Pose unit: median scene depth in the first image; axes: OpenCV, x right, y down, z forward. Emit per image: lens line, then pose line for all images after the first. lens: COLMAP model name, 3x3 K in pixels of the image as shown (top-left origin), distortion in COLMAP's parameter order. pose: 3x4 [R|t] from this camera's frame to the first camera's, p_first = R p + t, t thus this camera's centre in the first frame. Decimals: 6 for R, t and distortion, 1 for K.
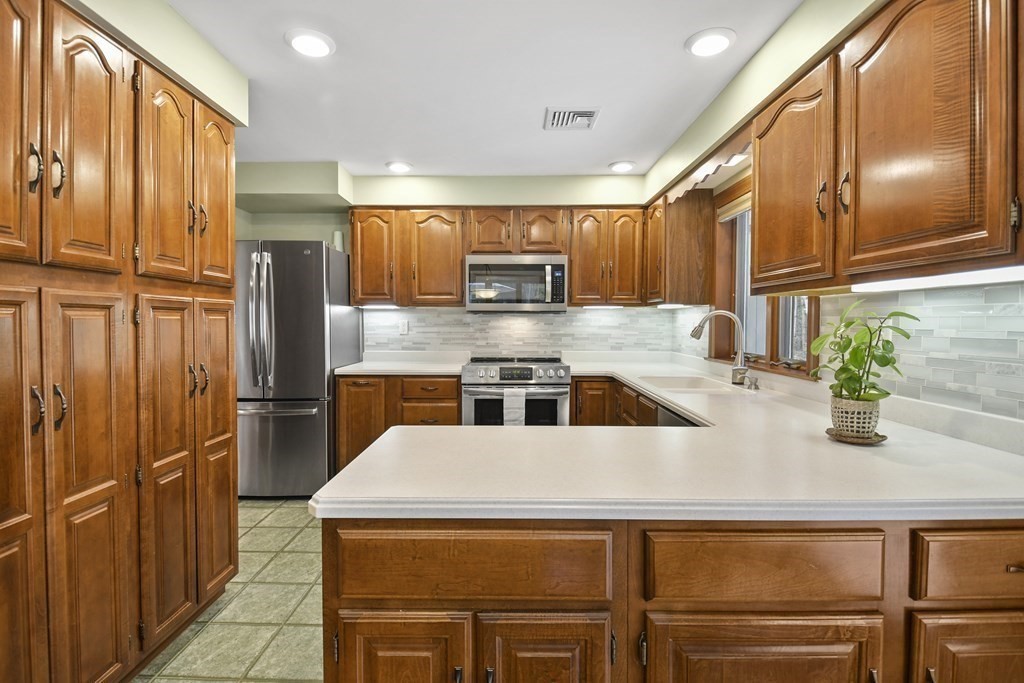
lens RADIAL K [[482.2, 0, 510.2], [0, 482.2, 332.3], [0, 0, 1]] dist [0.010806, -0.003770]
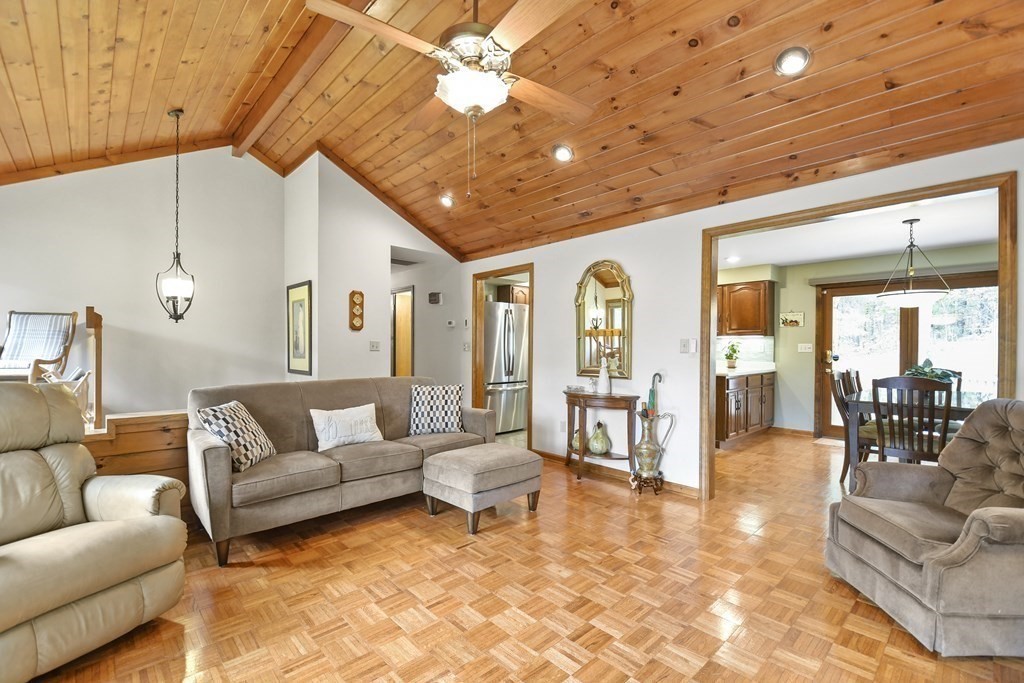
lens RADIAL K [[455.8, 0, 503.9], [0, 455.8, 349.6], [0, 0, 1]] dist [0.013896, -0.018265]
pose [[0.727891, -0.002377, 0.685689, -1.732805], [0.011706, 0.999891, -0.008959, 0.020057], [-0.685593, 0.014548, 0.727839, -0.334734]]
